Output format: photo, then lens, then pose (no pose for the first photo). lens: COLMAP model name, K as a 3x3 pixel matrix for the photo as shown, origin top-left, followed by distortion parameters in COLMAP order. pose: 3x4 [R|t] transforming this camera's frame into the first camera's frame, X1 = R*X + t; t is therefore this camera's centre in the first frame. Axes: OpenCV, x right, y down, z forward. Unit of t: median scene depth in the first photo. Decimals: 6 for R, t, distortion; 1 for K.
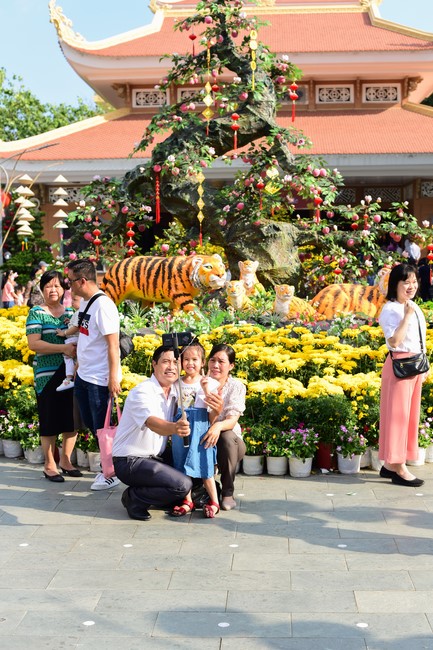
lens RADIAL K [[925.3, 0, 216.5], [0, 925.3, 325.0], [0, 0, 1]] dist [-0.099477, 0.070957]
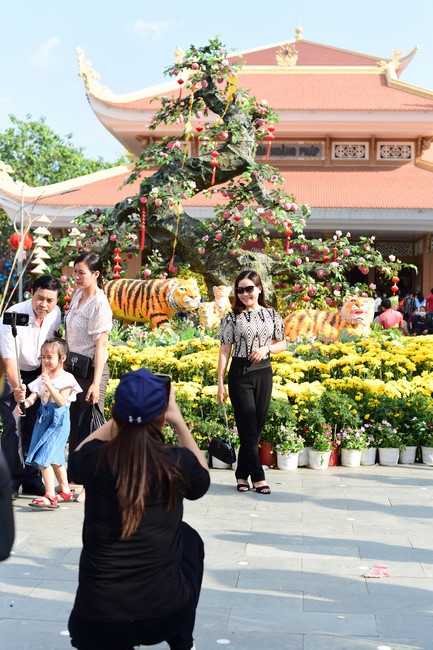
lens RADIAL K [[925.3, 0, 216.5], [0, 925.3, 325.0], [0, 0, 1]] dist [-0.099477, 0.070957]
pose [[0.998810, 0.032612, -0.036260, 0.065993], [-0.034865, 0.997382, -0.063352, 0.043271], [0.034099, 0.064541, 0.997332, -0.073089]]
